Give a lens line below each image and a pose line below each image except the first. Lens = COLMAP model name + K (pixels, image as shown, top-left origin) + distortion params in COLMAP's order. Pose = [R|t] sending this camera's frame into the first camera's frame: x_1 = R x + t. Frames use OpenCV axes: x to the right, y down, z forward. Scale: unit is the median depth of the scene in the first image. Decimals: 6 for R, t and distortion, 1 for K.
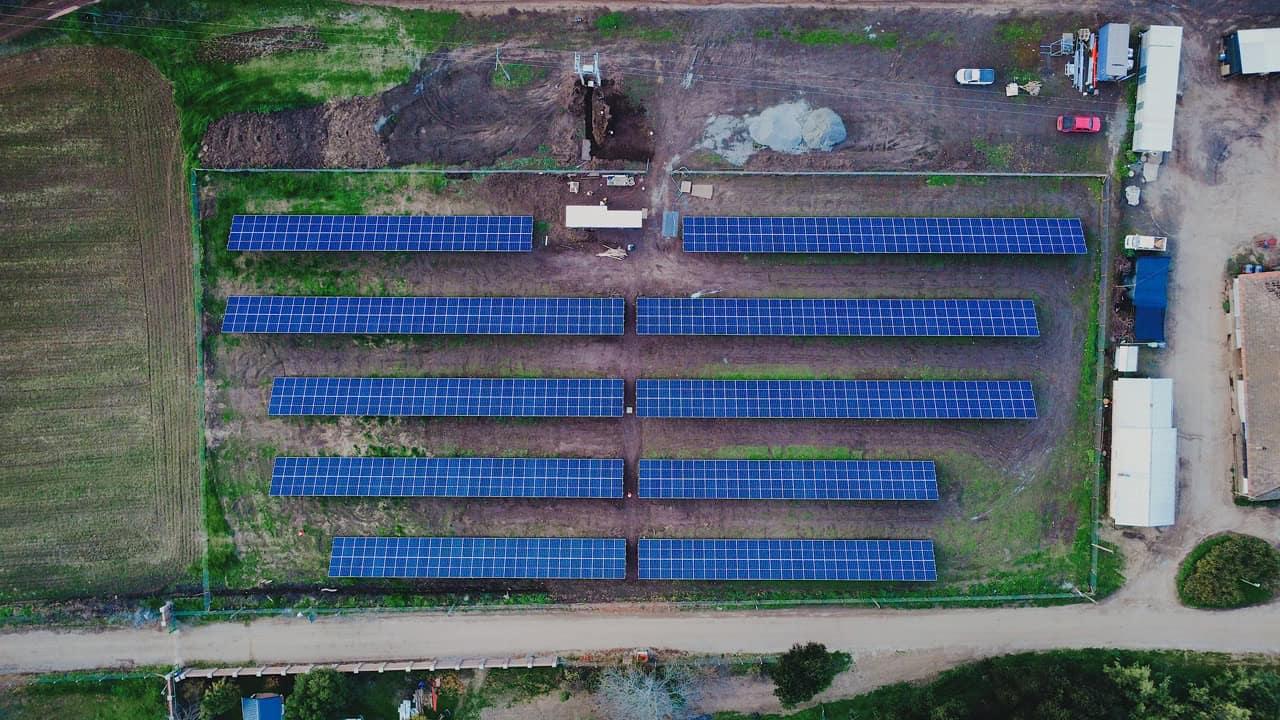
lens RADIAL K [[944.6, 0, 640.0], [0, 944.6, 360.0], [0, 0, 1]] dist [-0.002672, -0.002260]
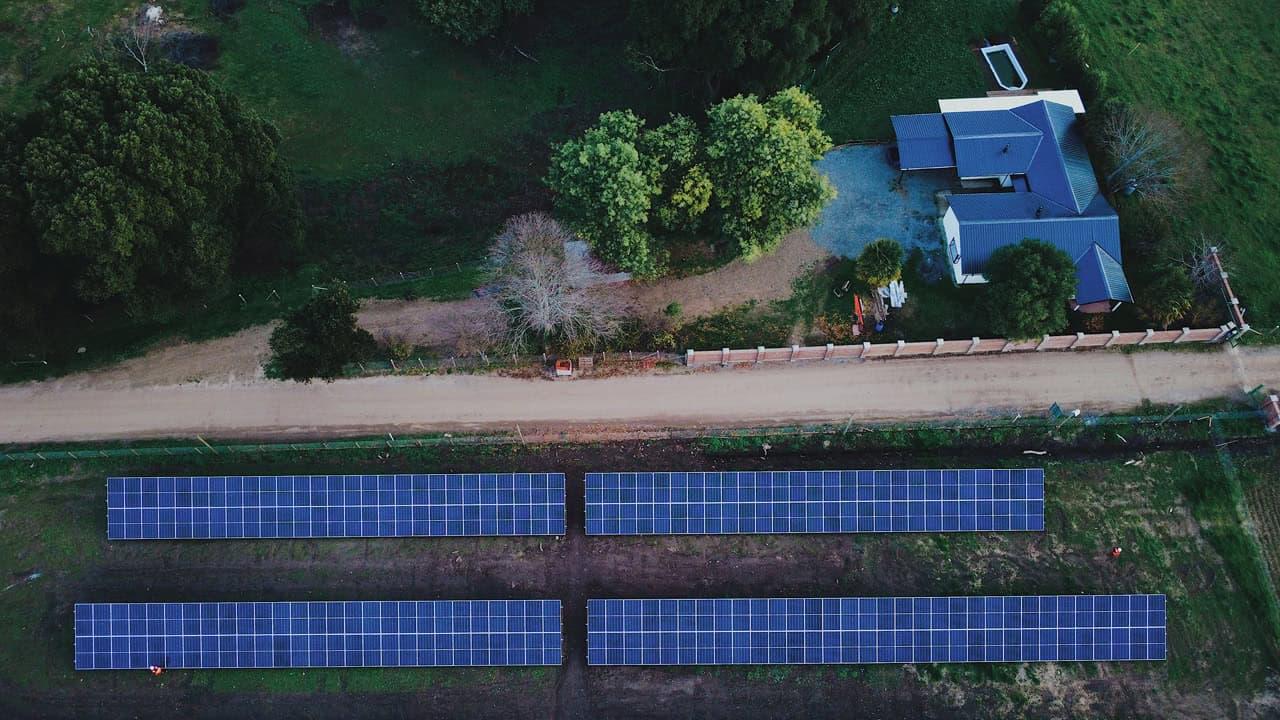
lens RADIAL K [[944.6, 0, 640.0], [0, 944.6, 360.0], [0, 0, 1]] dist [-0.002672, -0.002260]
pose [[-0.999876, 0.015579, 0.002262, -0.055361], [-0.013321, -0.913884, 0.405758, 0.038158], [0.008389, 0.405677, 0.913978, 0.370515]]
